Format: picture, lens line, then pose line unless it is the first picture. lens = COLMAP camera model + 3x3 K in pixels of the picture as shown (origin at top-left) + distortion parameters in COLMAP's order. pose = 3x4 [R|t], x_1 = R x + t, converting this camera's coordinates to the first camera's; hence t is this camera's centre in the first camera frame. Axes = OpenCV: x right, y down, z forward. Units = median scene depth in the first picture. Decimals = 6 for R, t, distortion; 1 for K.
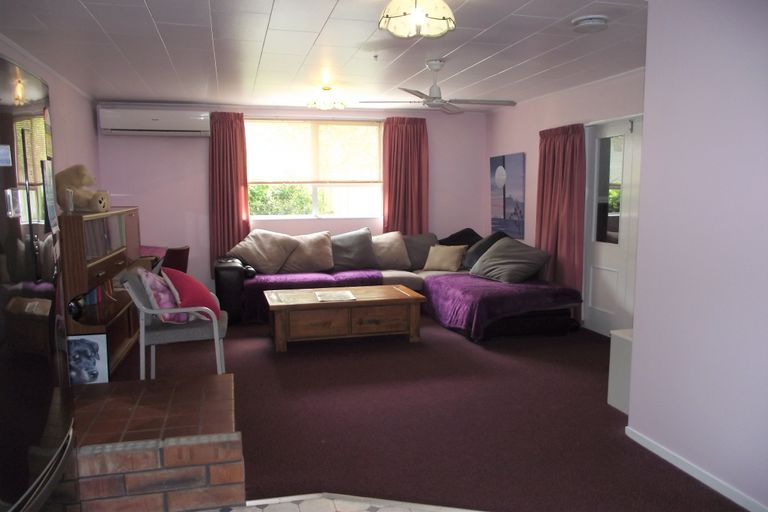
lens RADIAL K [[613.3, 0, 383.8], [0, 613.3, 256.9], [0, 0, 1]] dist [-0.001600, 0.000392]
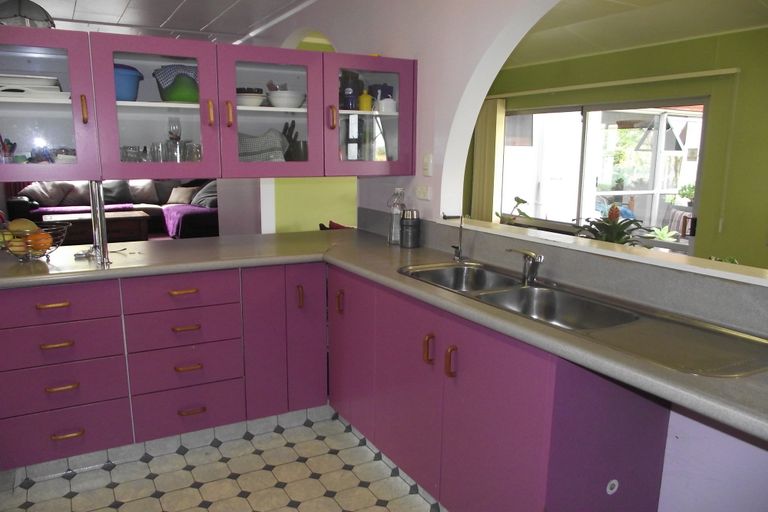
lens RADIAL K [[613.3, 0, 383.9], [0, 613.3, 257.4], [0, 0, 1]] dist [-0.001600, 0.000392]
pose [[0.970866, -0.037604, 0.236653, 0.230251], [0.022165, 0.997468, 0.067568, 0.065127], [-0.238595, -0.060354, 0.969242, -0.605618]]
